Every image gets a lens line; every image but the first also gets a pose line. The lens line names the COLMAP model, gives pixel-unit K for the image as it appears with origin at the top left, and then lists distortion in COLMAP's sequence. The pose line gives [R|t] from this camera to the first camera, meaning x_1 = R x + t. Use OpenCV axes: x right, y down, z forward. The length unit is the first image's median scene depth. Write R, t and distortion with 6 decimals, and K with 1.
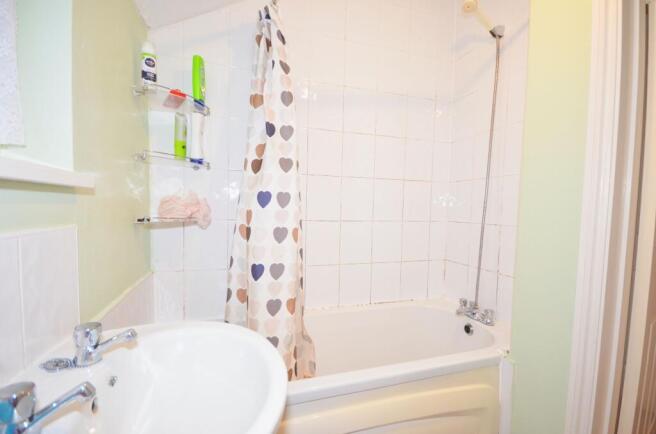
lens RADIAL K [[285.6, 0, 330.2], [0, 285.6, 221.2], [0, 0, 1]] dist [0.010709, -0.007806]
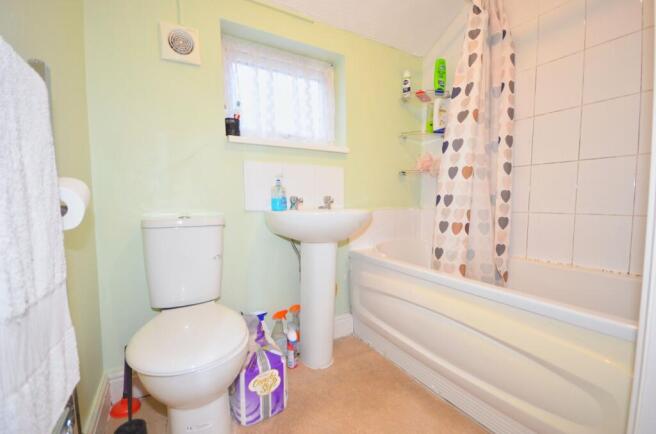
lens RADIAL K [[285.6, 0, 330.2], [0, 285.6, 221.2], [0, 0, 1]] dist [0.010709, -0.007806]
pose [[0.191521, 0.046491, -0.980387, 1.003222], [-0.041340, 0.998373, 0.039268, 0.240823], [0.980617, 0.033008, 0.193132, 0.216399]]
